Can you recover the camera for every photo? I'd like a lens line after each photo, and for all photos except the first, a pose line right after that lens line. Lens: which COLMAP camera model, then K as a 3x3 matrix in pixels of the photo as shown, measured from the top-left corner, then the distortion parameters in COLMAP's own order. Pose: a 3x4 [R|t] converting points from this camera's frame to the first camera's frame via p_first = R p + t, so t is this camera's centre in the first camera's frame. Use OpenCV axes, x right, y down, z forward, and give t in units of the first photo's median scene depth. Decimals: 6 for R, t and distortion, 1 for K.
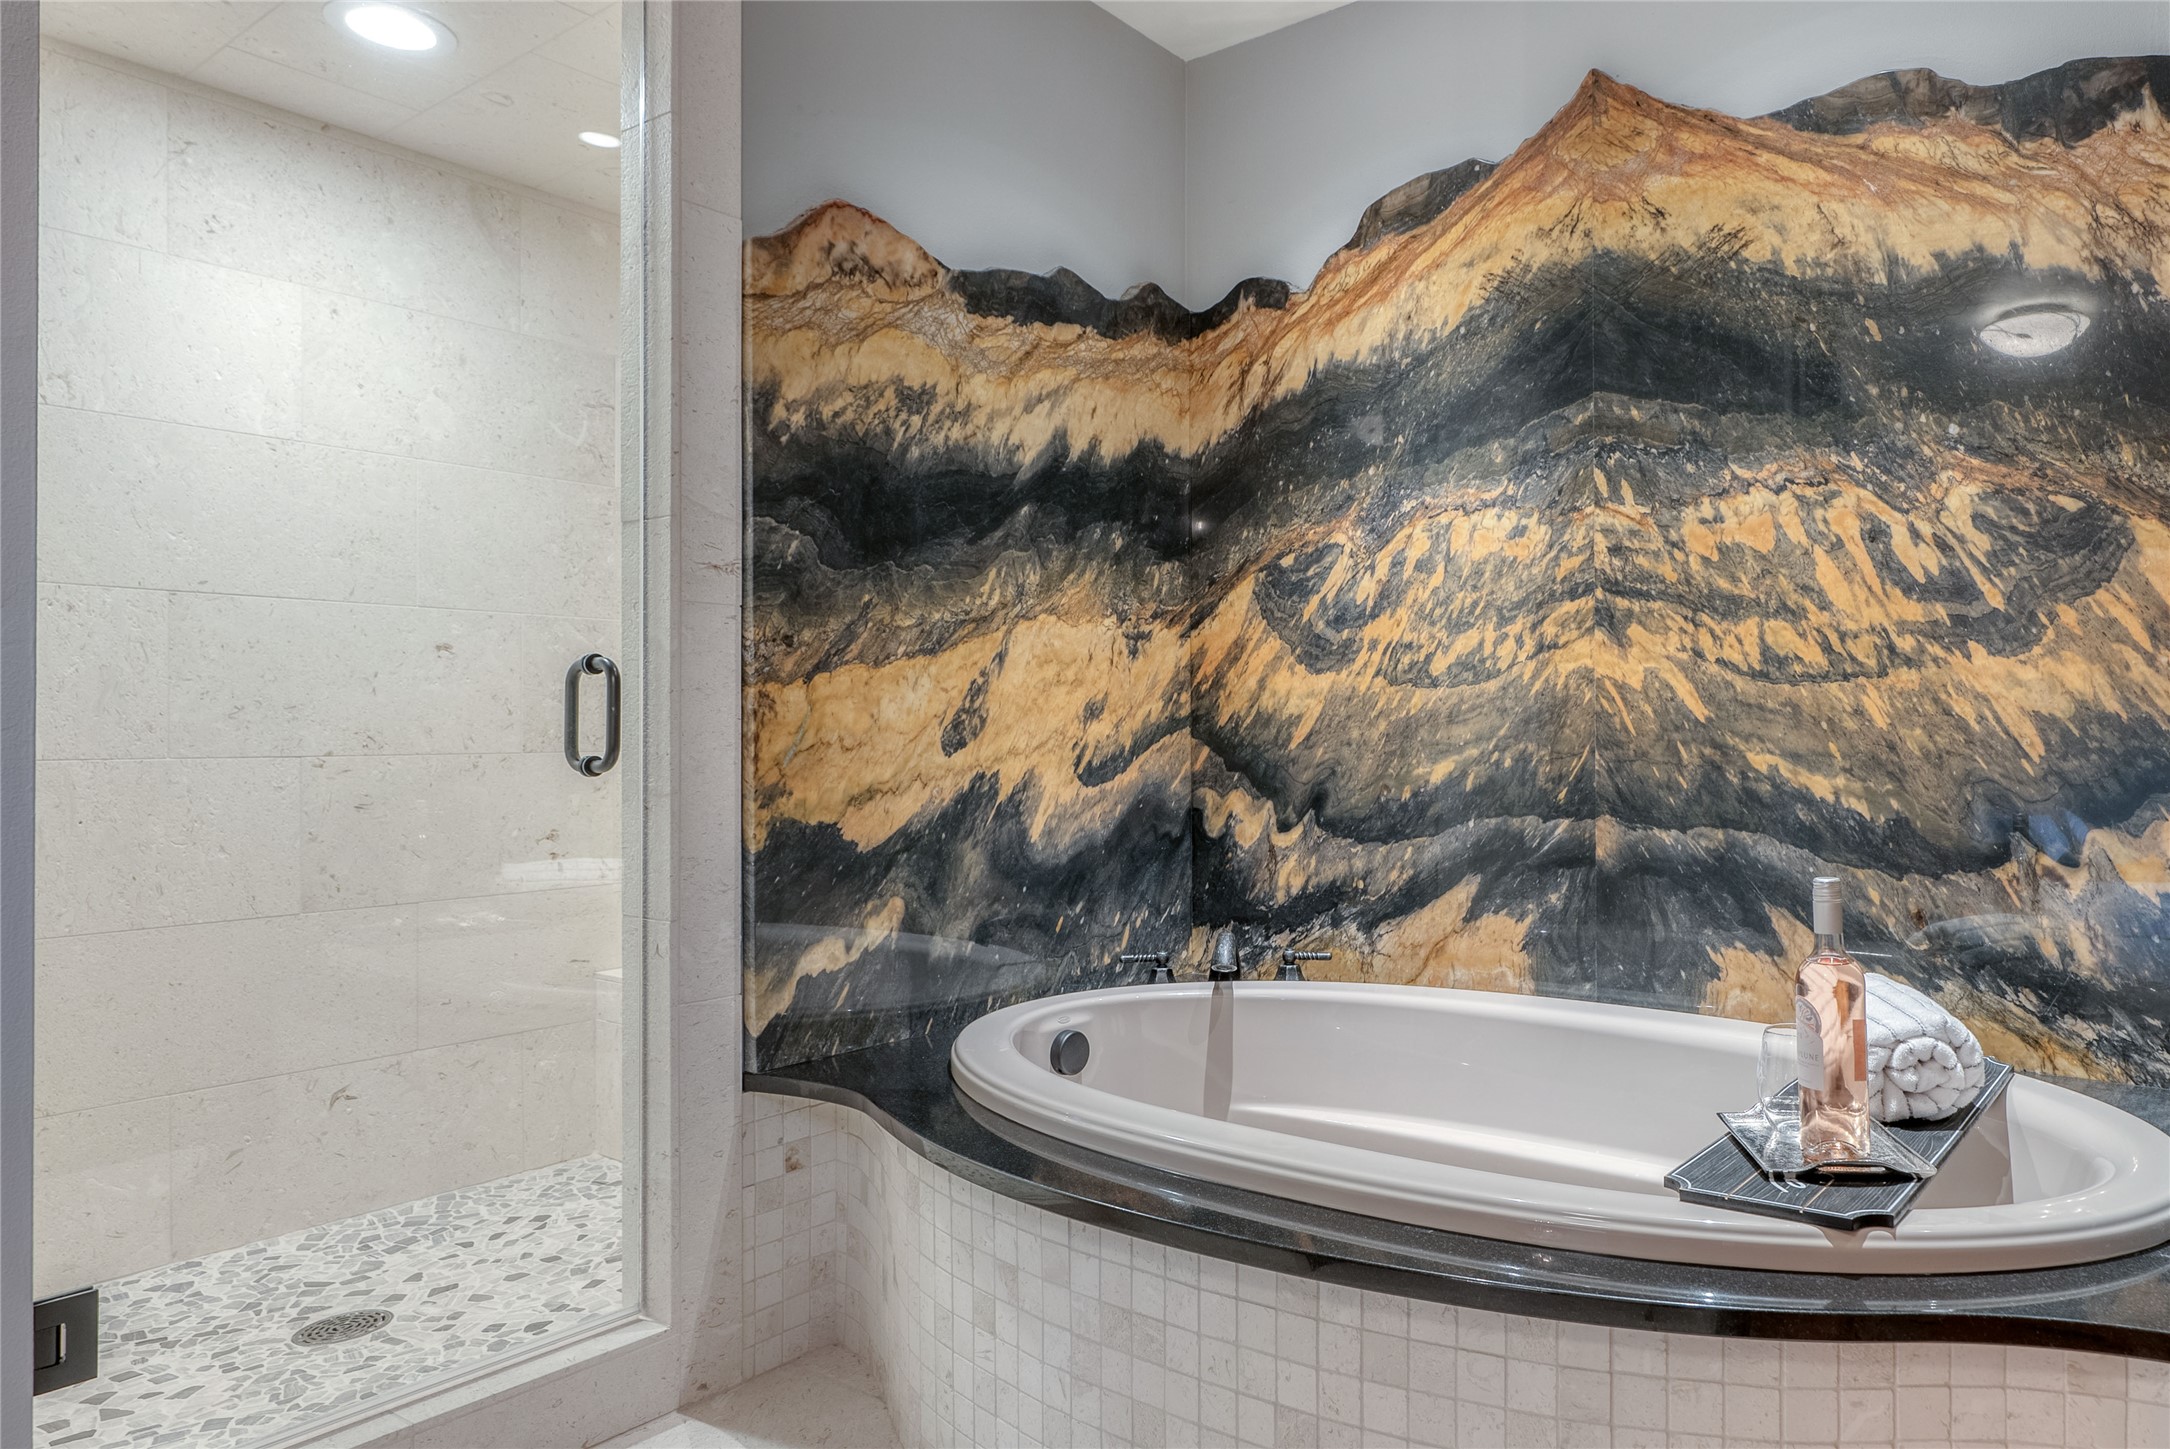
lens RADIAL K [[1464.1, 0, 1211.5], [0, 1464.1, 720.7], [0, 0, 1]] dist [-0.005740, 0.009150]
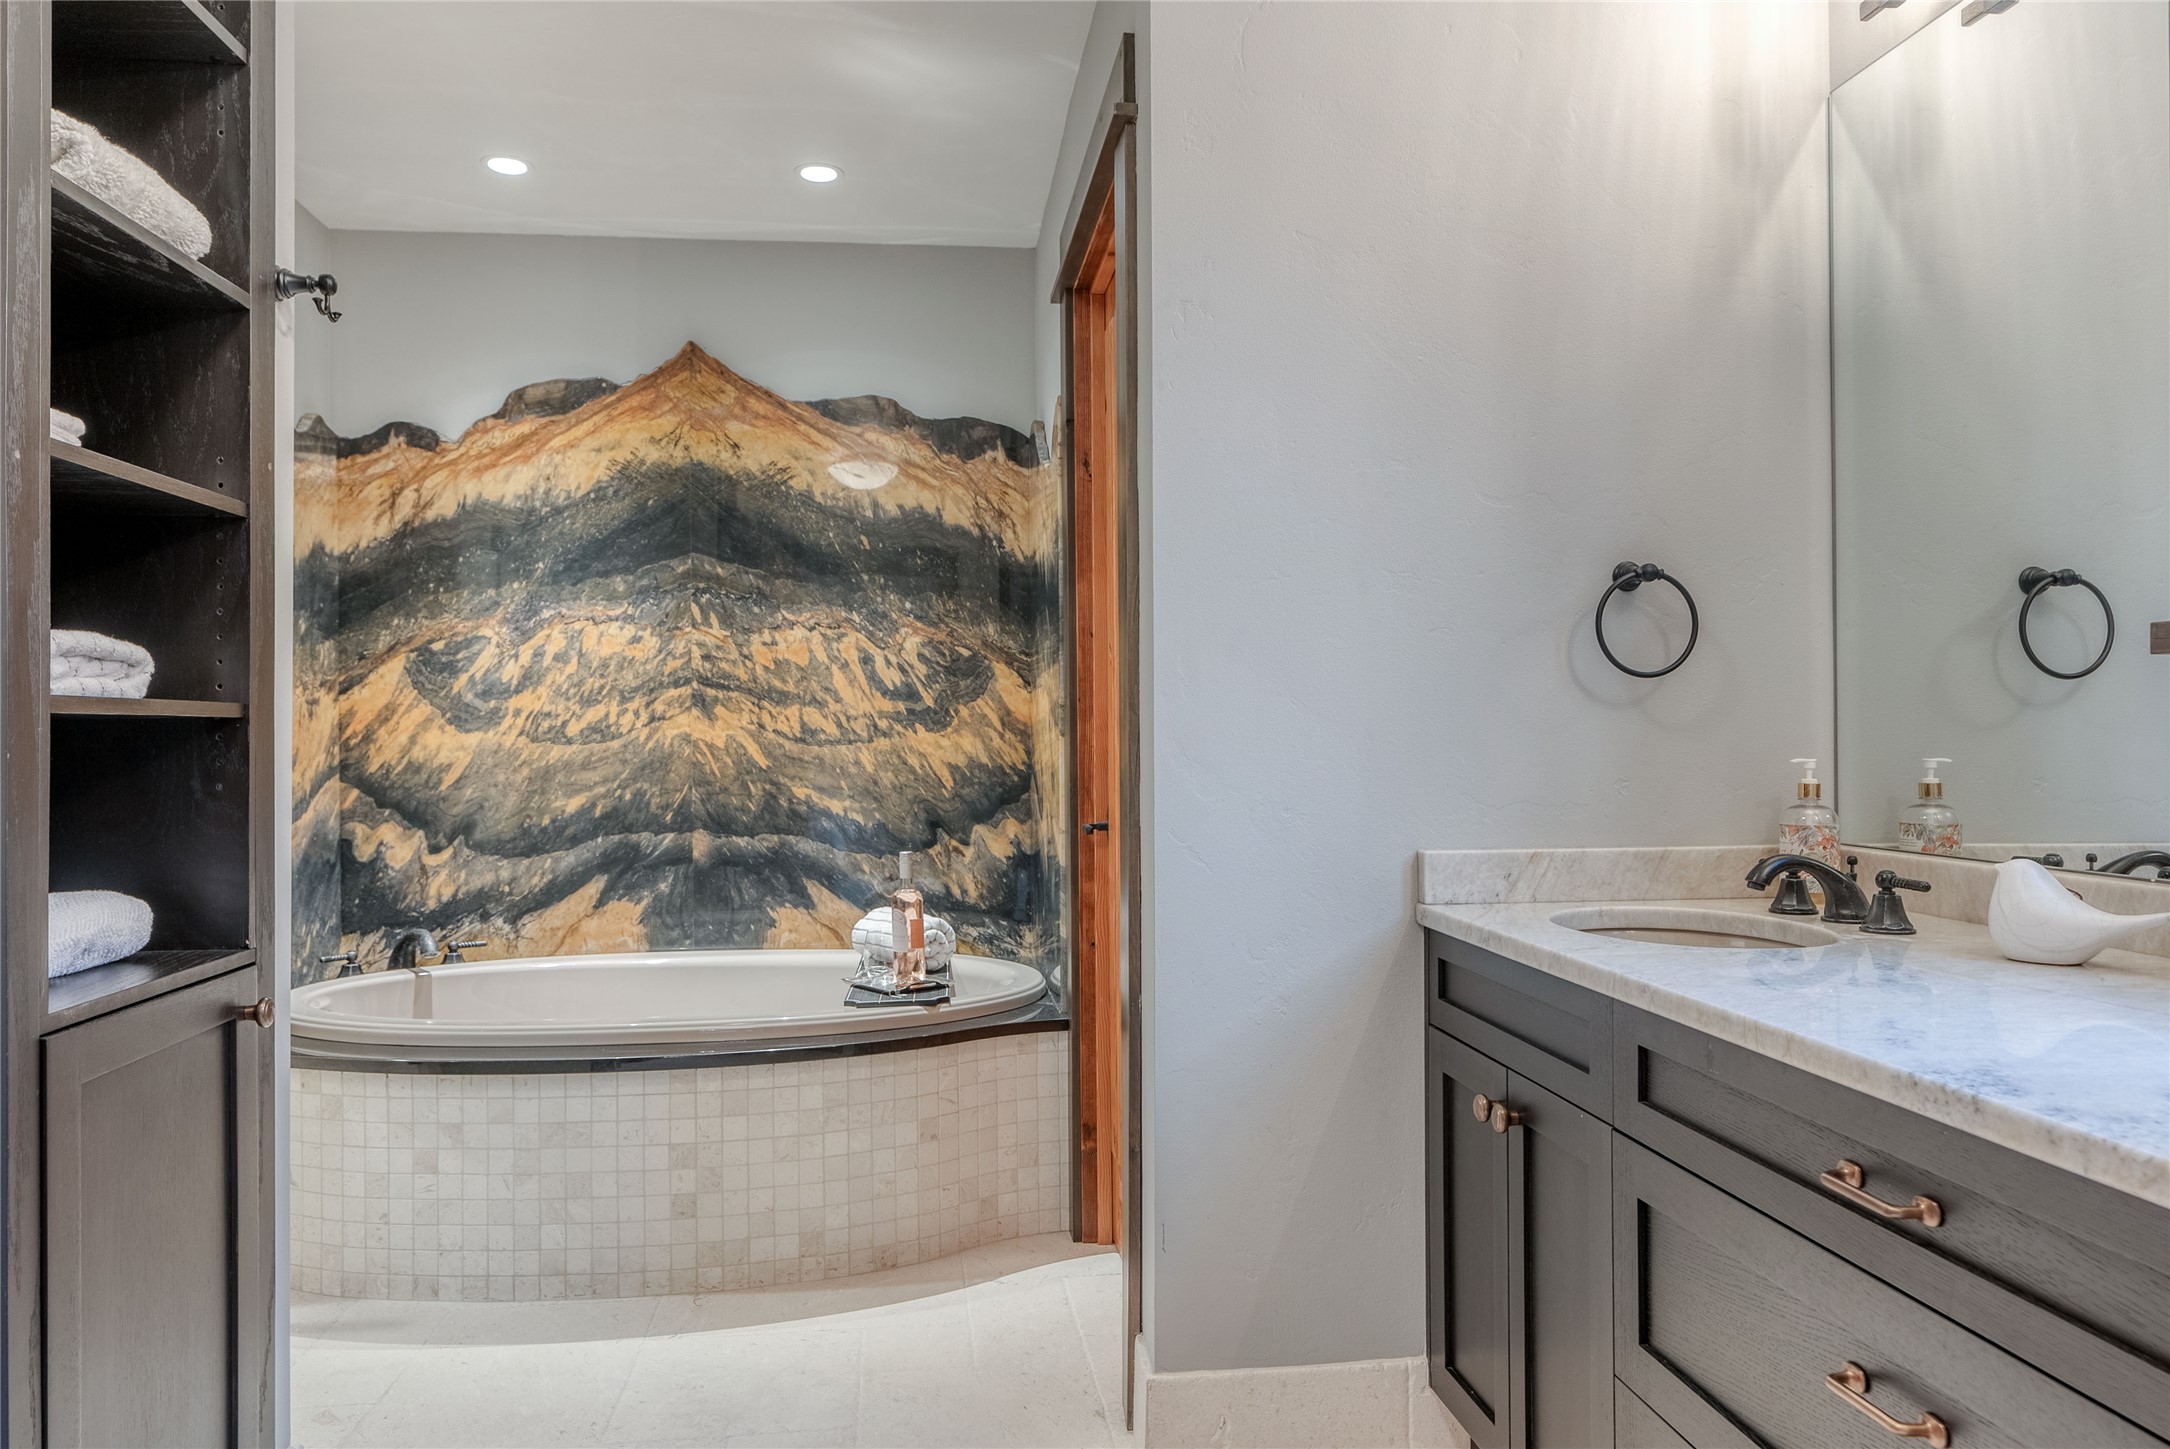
lens RADIAL K [[1401.7, 0, 1081.1], [0, 1401.7, 734.6], [0, 0, 1]] dist [0.003753, -0.002678]
pose [[0.762228, 0.000958, 0.647307, -0.360488], [0.001390, 0.999994, -0.003118, -0.028453], [-0.647307, 0.003276, 0.762223, -0.363279]]
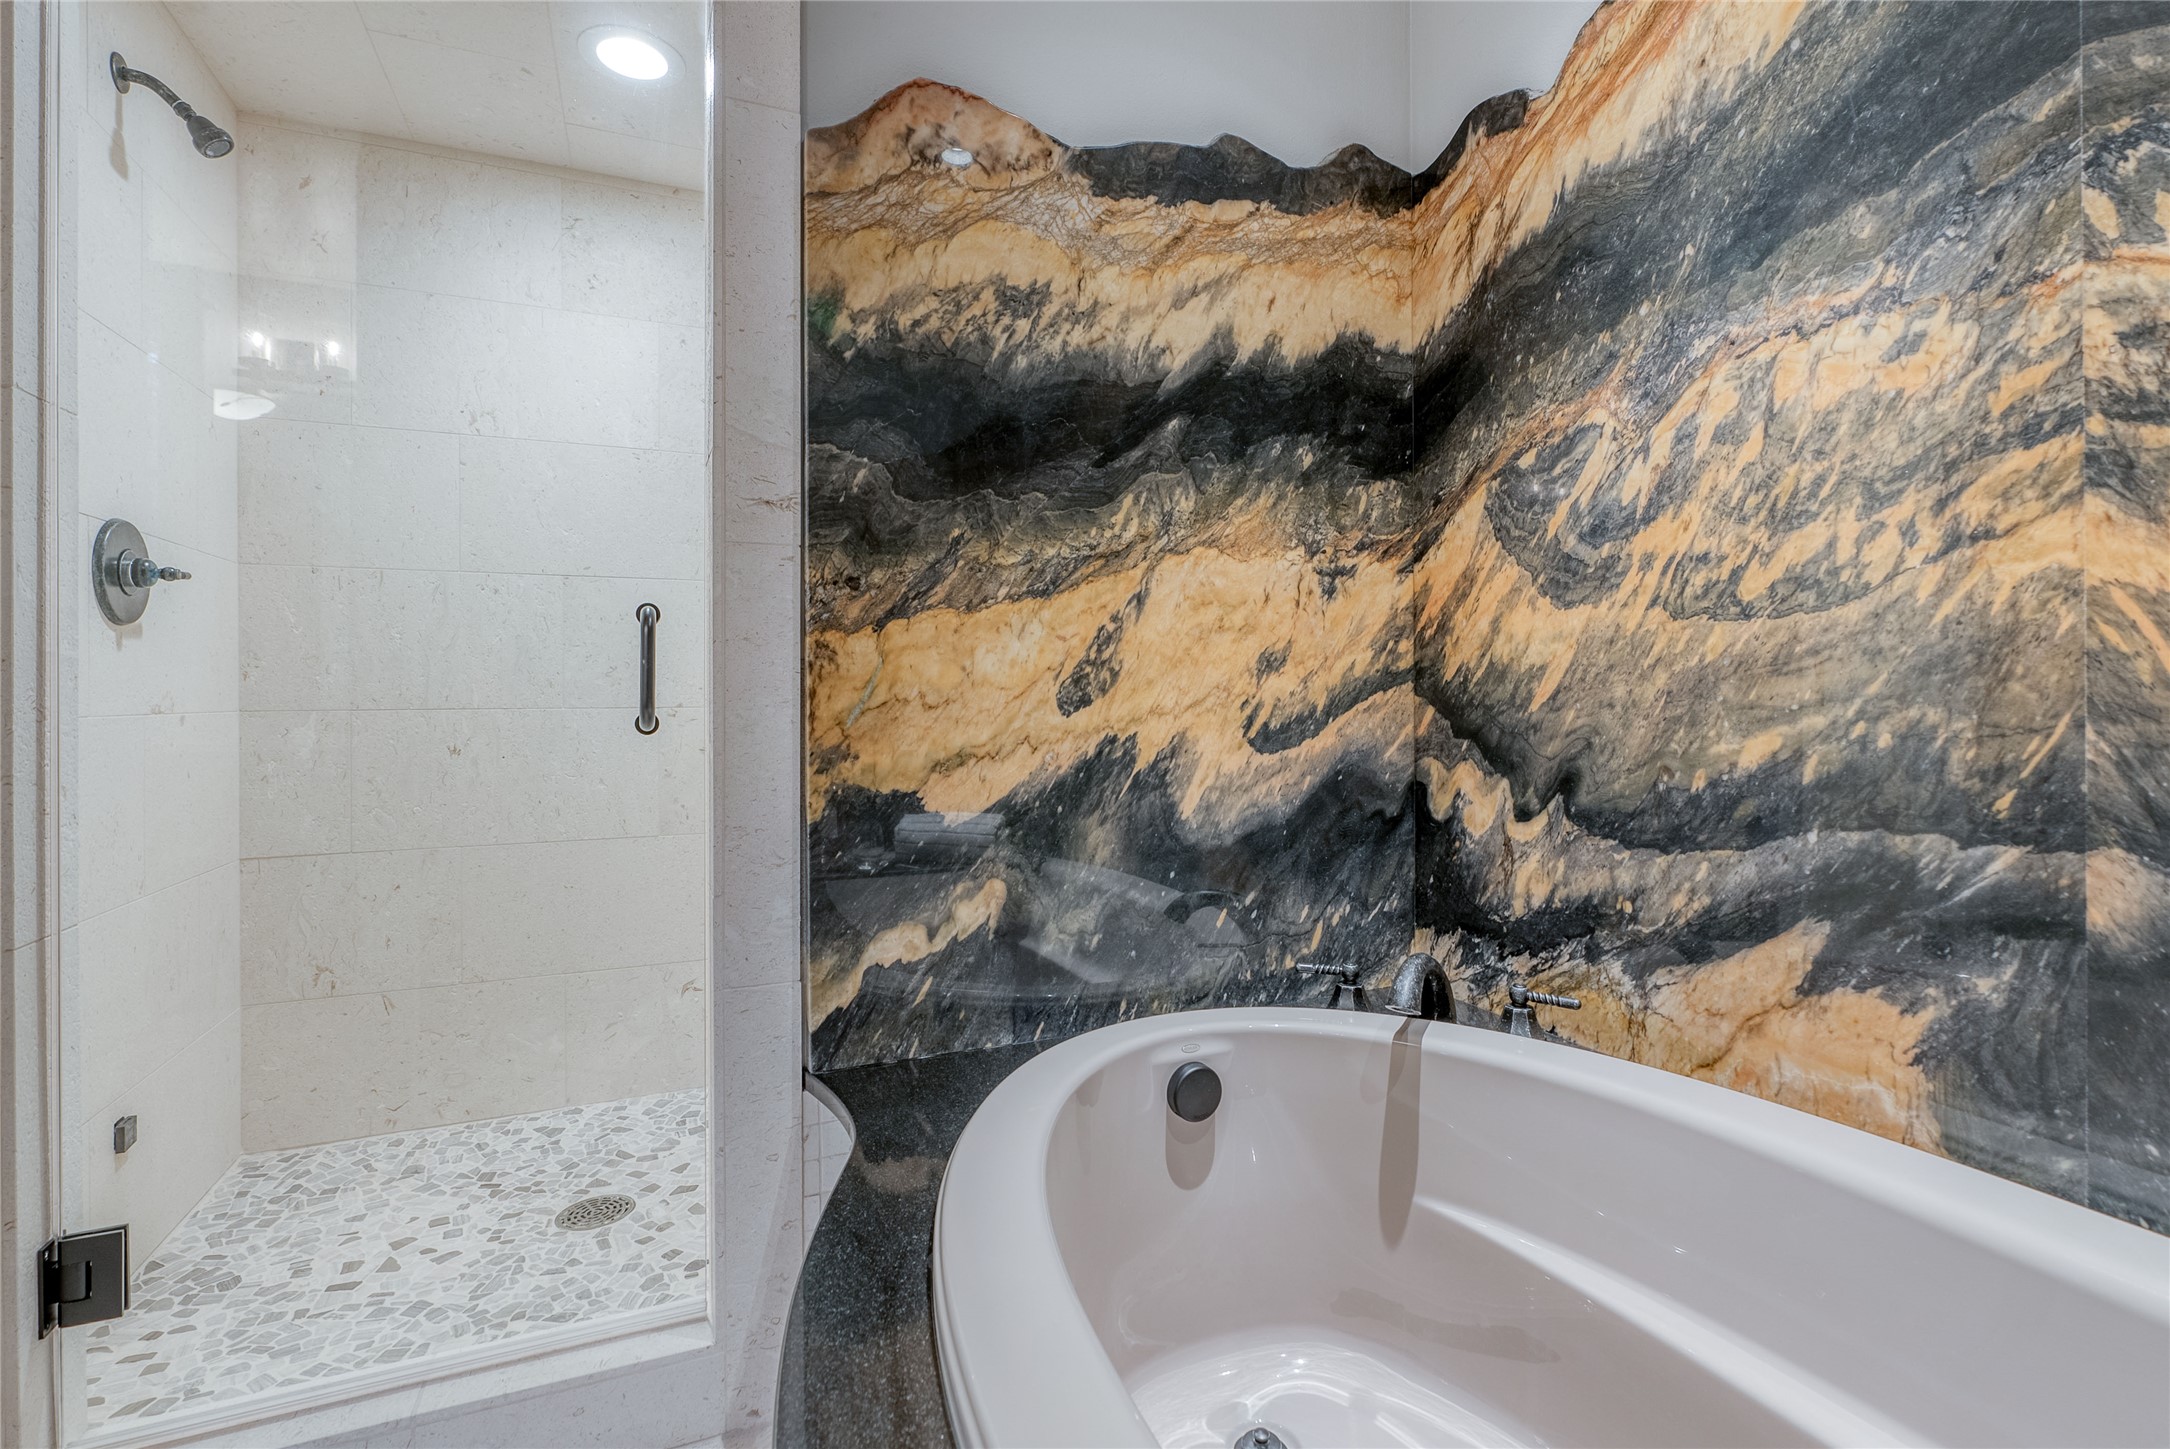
lens RADIAL K [[1041.2, 0, 1068.4], [0, 1041.2, 684.7], [0, 0, 1]] dist [-0.011946, 0.004931]
pose [[0.875805, -0.000416, -0.482664, 0.115580], [0.001991, 0.999994, 0.002750, 0.004393], [0.482660, -0.003369, 0.875801, 0.474682]]
